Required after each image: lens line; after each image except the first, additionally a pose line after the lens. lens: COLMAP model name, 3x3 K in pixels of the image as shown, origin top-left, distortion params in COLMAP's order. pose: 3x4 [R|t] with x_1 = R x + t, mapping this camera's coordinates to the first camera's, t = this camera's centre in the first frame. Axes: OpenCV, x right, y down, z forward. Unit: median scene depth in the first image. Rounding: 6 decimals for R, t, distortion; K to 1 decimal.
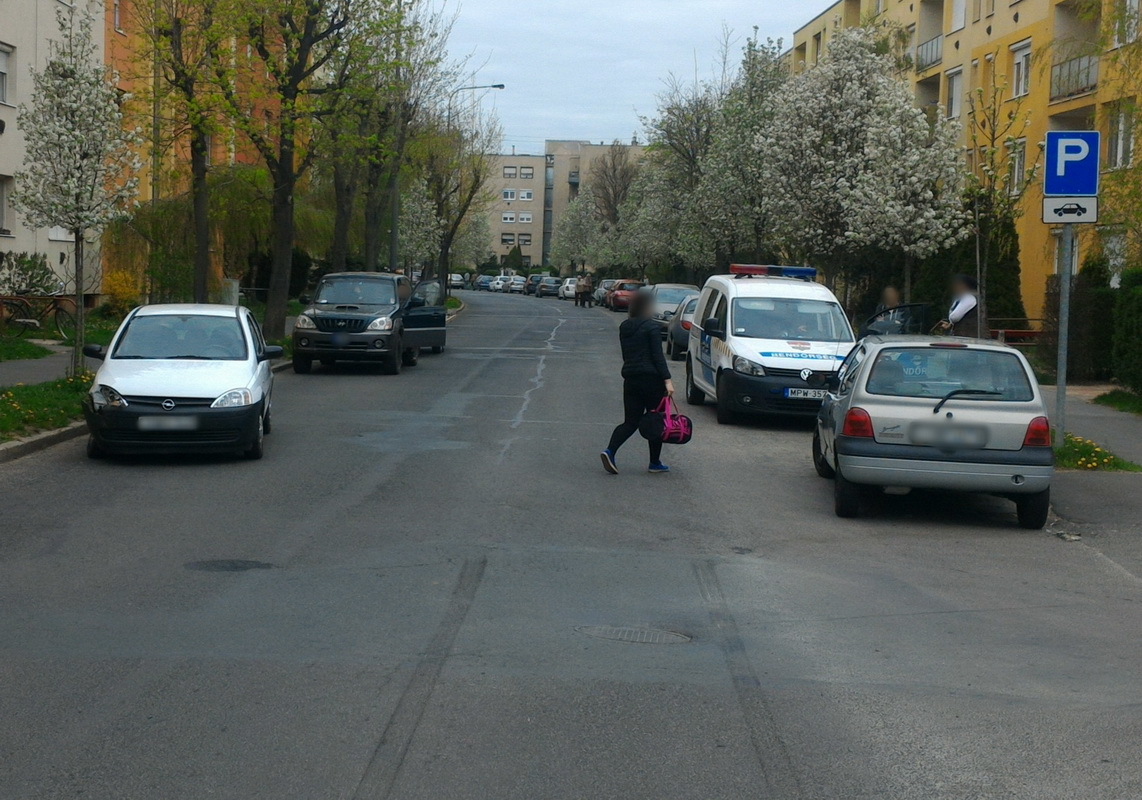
lens RADIAL K [[1758.5, 0, 553.2], [0, 1758.5, 399.9], [0, 0, 1]] dist [0.183088, -0.791892]
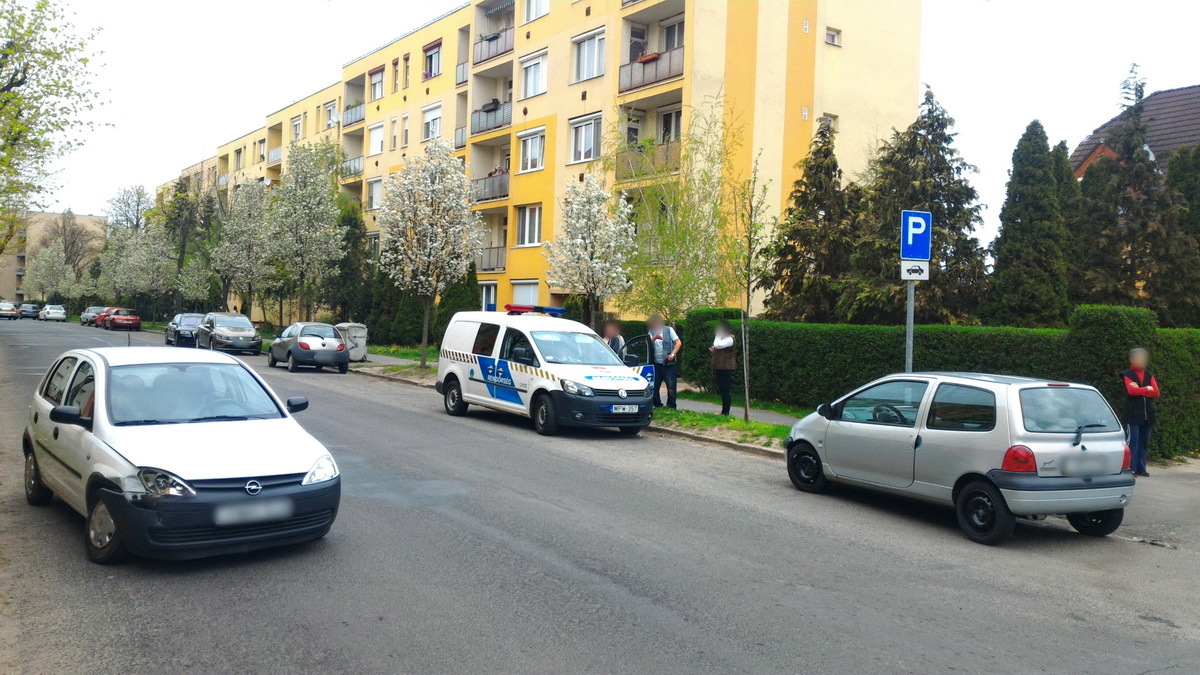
lens RADIAL K [[970.1, 0, 606.3], [0, 970.1, 318.6], [0, 0, 1]] dist [0.127009, -0.256381]
pose [[0.822698, 0.002850, 0.568472, -0.259576], [0.029109, 0.998464, -0.047133, -0.035465], [-0.567733, 0.055323, 0.821352, 0.436894]]
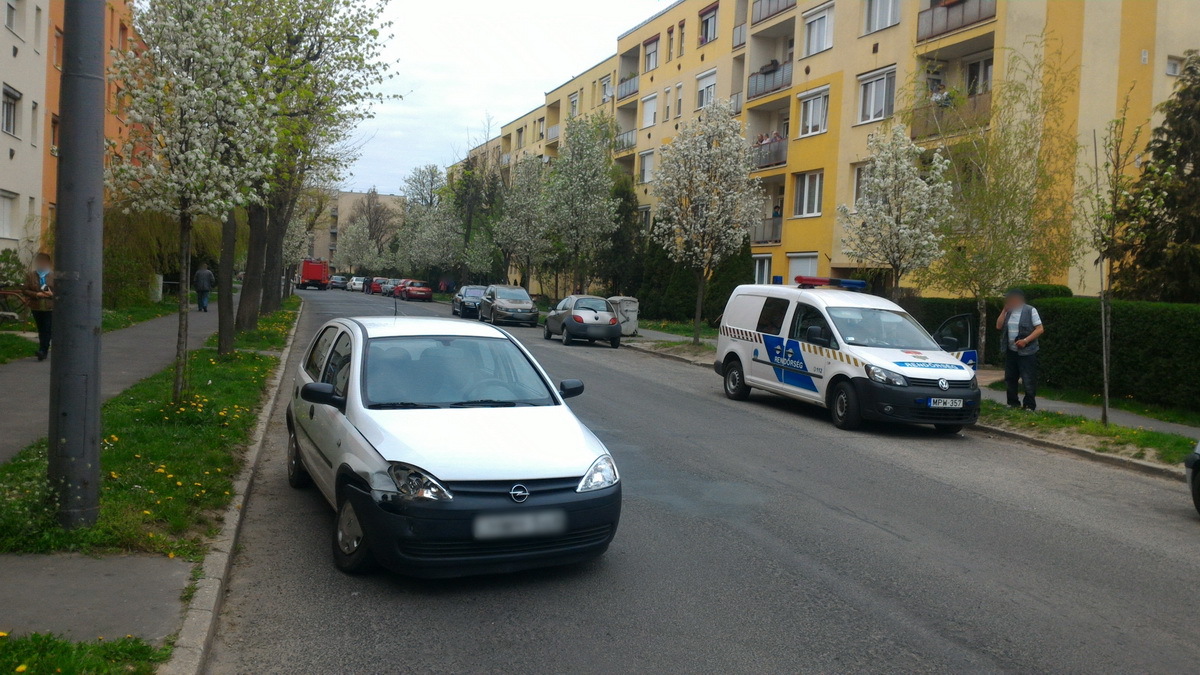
lens RADIAL K [[970.1, 0, 606.3], [0, 970.1, 318.6], [0, 0, 1]] dist [0.127009, -0.256381]
pose [[0.944168, 0.006318, 0.329405, -0.233961], [0.002835, 0.999623, -0.027297, -0.037907], [-0.329453, 0.026707, 0.943794, 0.521279]]
